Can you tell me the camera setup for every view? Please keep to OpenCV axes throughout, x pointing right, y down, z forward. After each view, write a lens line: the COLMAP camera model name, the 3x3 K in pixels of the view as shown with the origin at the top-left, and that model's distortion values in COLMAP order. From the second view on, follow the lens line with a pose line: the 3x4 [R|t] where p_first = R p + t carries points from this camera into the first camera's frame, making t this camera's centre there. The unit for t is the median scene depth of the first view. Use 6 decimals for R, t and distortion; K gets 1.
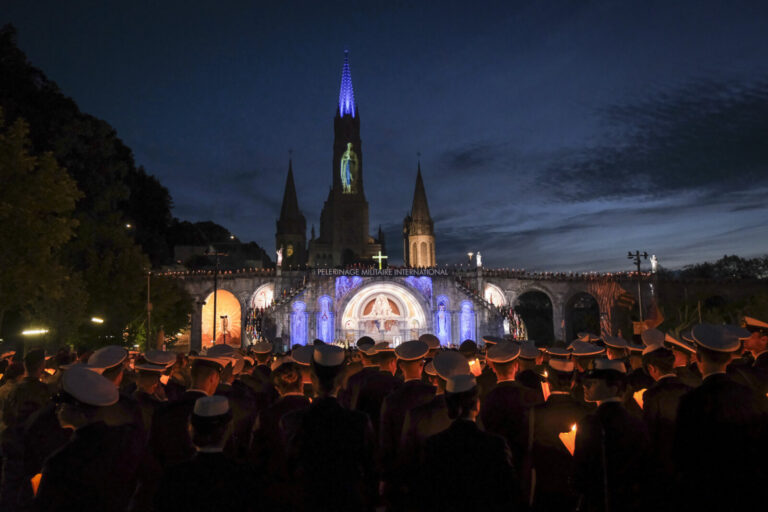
lens RADIAL K [[782.2, 0, 384.0], [0, 782.2, 256.0], [0, 0, 1]] dist [0.015273, 0.003381]
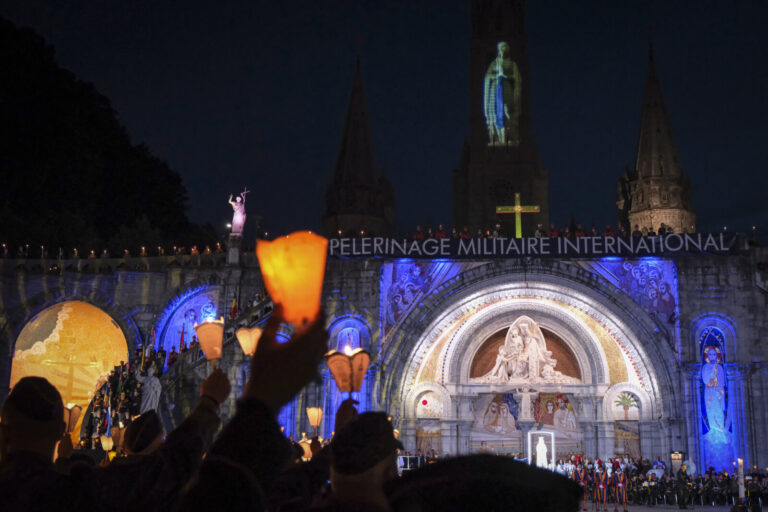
lens RADIAL K [[992.6, 0, 384.0], [0, 992.6, 256.0], [0, 0, 1]] dist [0.039510, 0.038101]
pose [[0.967517, -0.027908, -0.251261, 0.047632], [-0.000852, 0.993523, -0.113631, 0.072591], [0.252805, 0.110154, 0.961226, 0.571779]]
